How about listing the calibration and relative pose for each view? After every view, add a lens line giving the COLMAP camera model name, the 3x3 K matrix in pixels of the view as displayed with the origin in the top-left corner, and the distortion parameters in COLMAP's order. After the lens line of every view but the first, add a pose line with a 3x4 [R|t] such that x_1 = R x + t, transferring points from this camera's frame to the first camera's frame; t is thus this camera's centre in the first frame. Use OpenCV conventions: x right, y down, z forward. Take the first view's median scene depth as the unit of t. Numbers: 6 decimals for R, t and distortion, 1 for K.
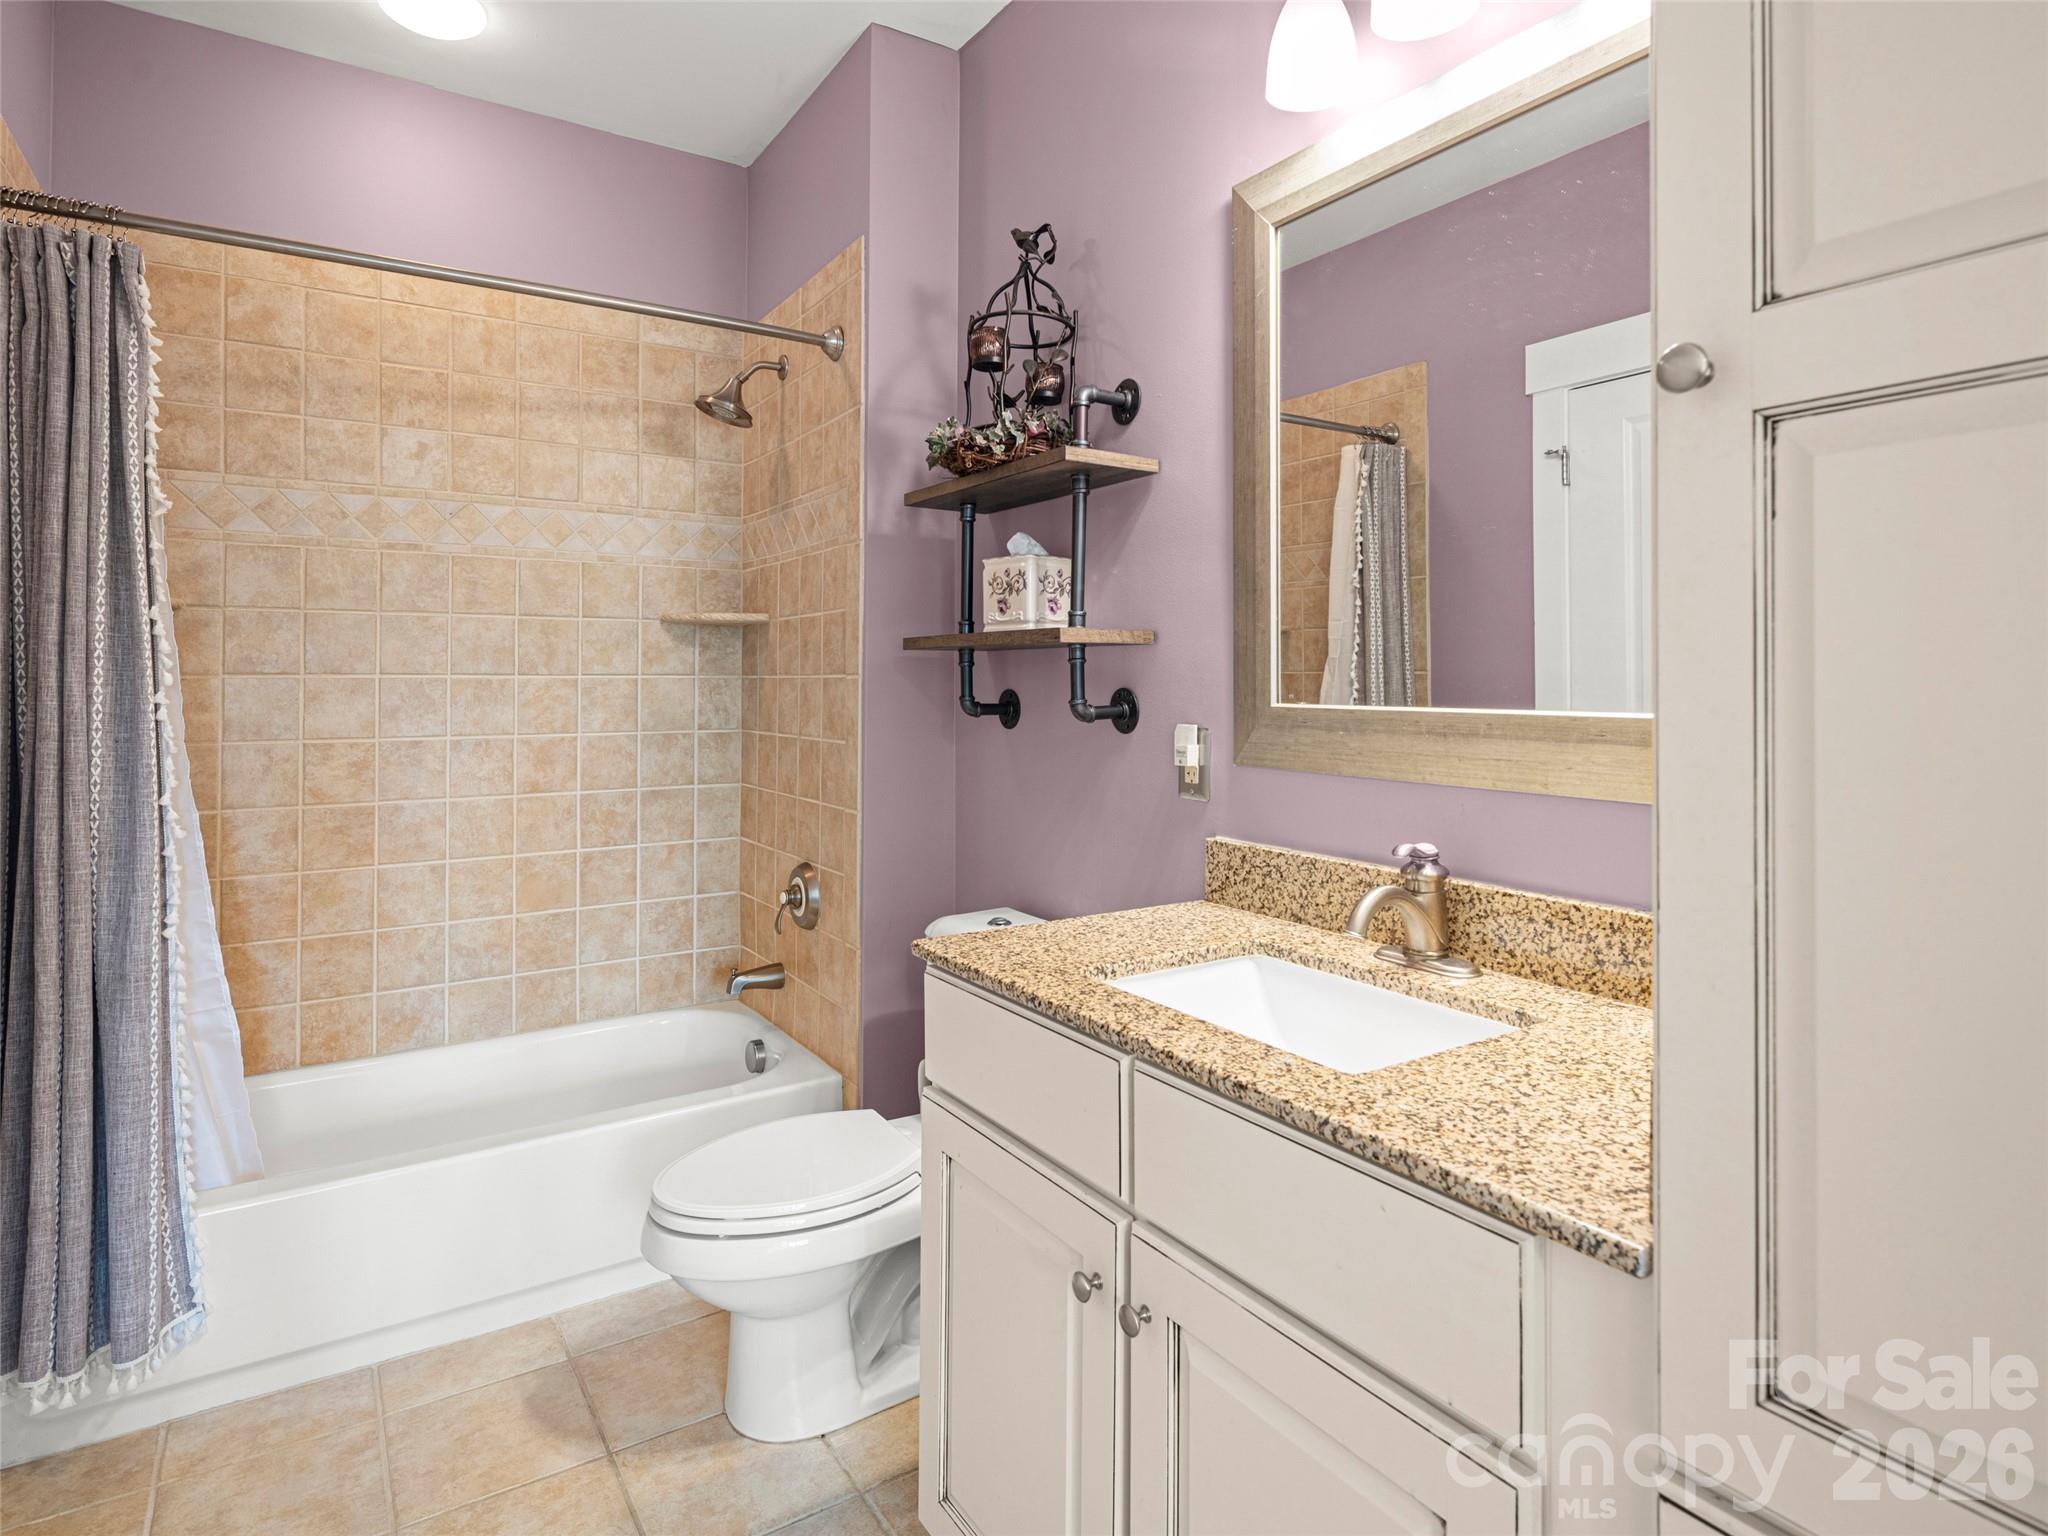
lens RADIAL K [[1126.3, 0, 1049.9], [0, 1126.3, 758.2], [0, 0, 1]] dist [0.001090, -0.000127]
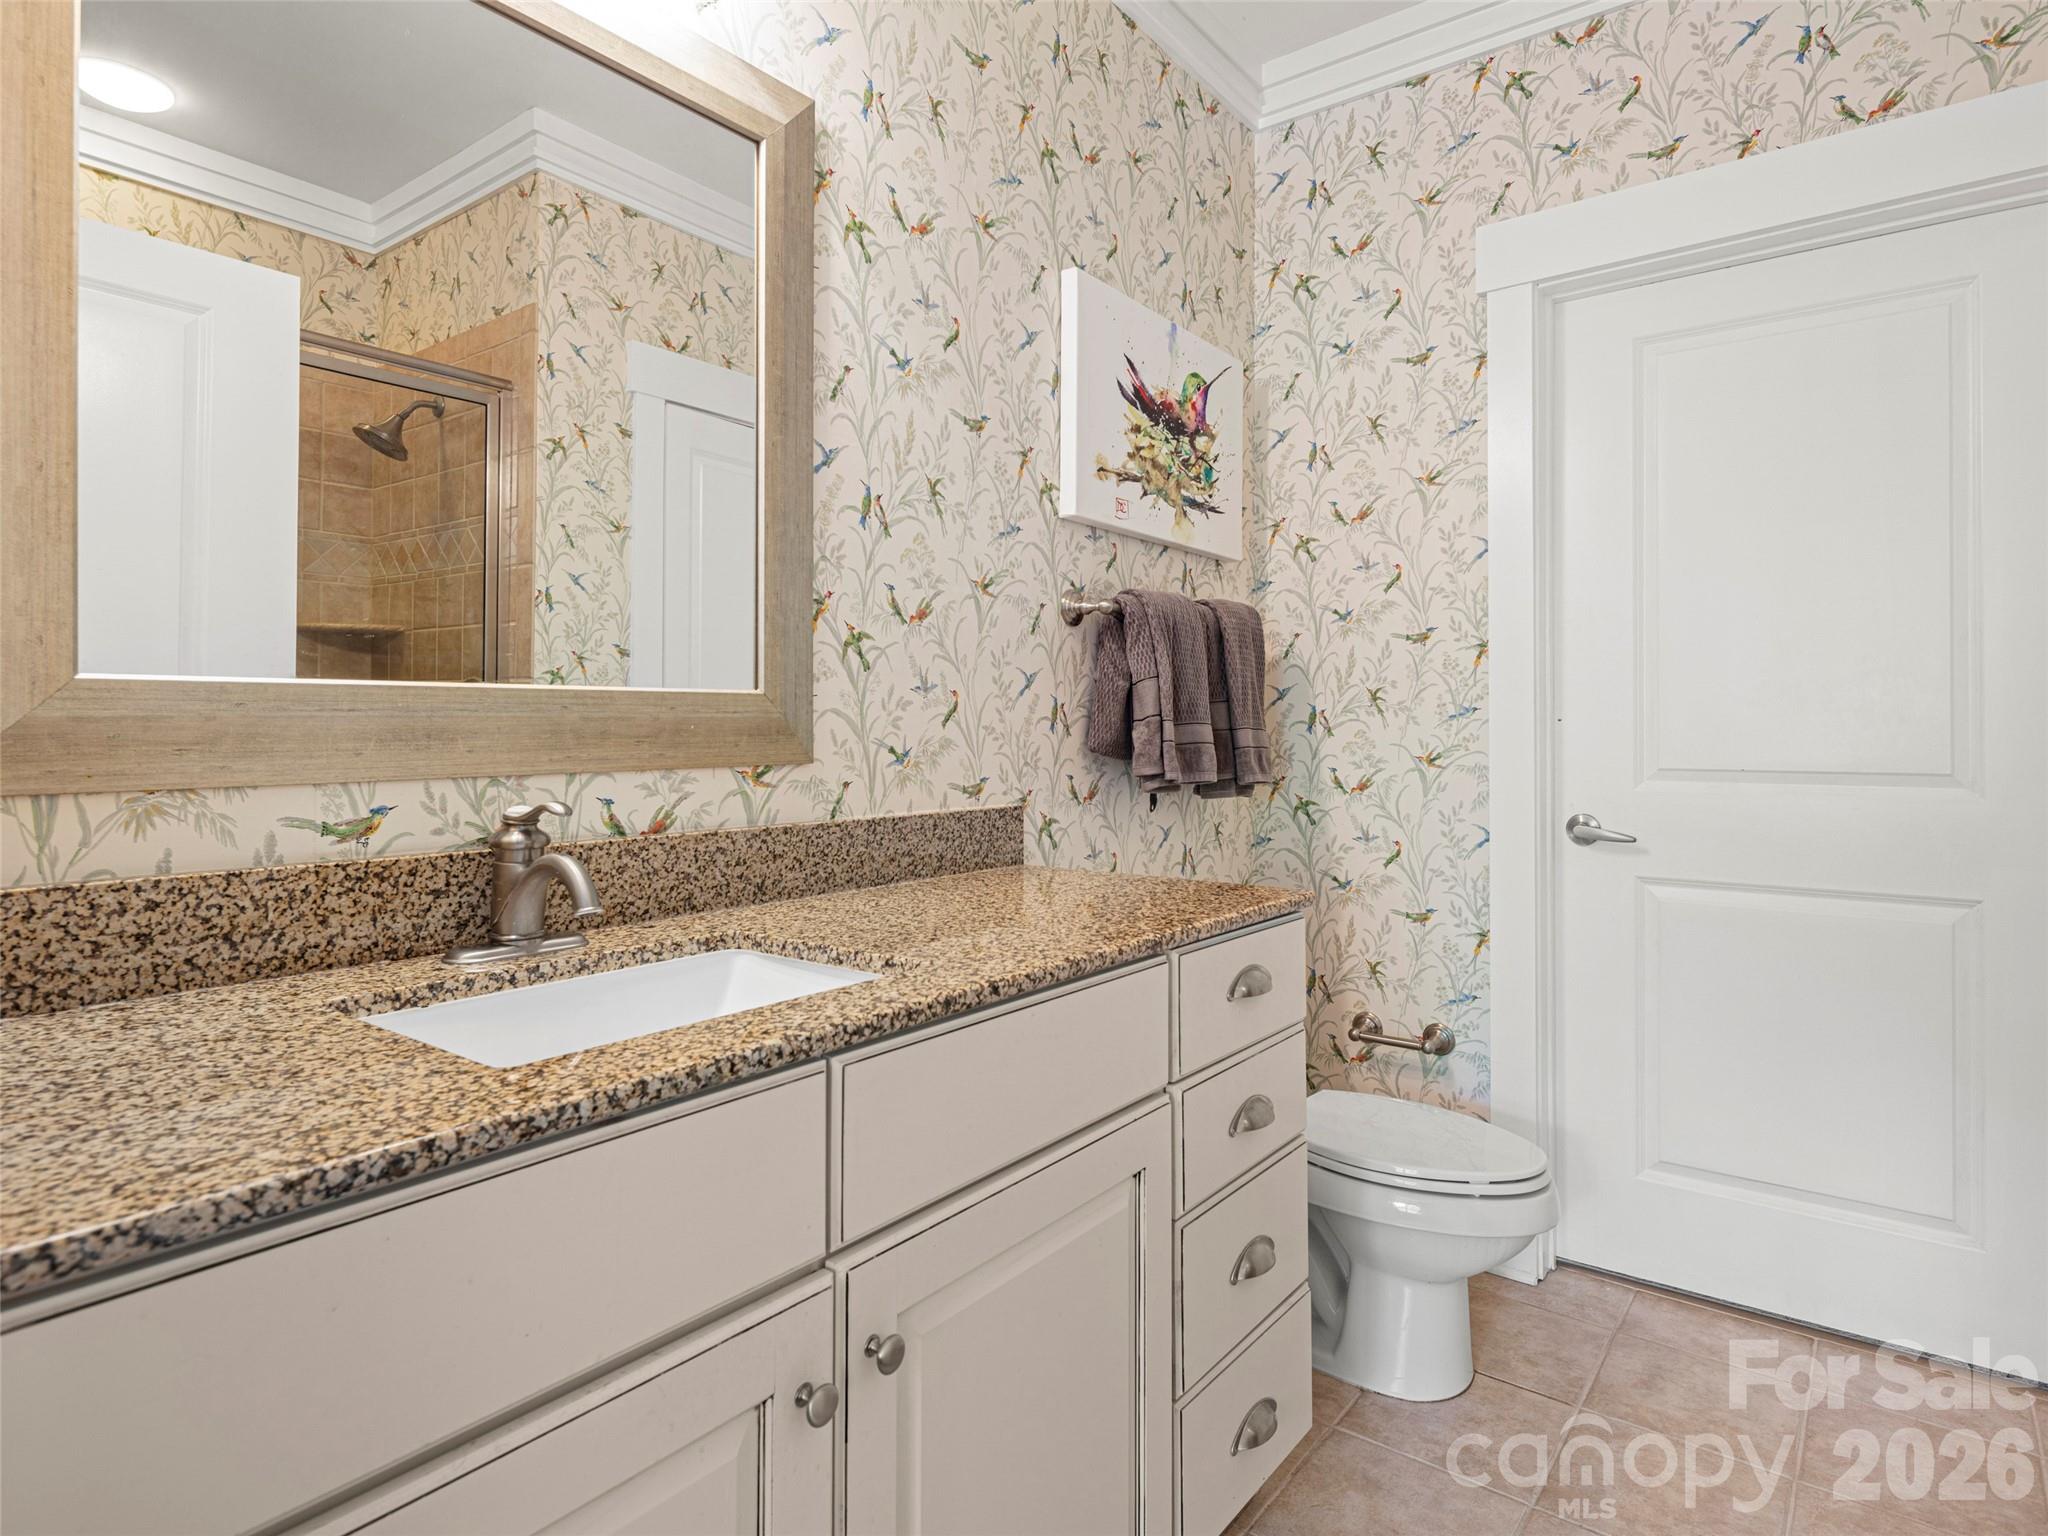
lens RADIAL K [[1136.1, 0, 1020.6], [0, 1136.1, 740.4], [0, 0, 1]] dist [0.002517, 0.000244]
pose [[-0.327431, -0.002172, 0.944873, -0.762449], [0.065831, 0.997515, 0.025105, 0.015277], [-0.942579, 0.070422, -0.326474, 1.120921]]
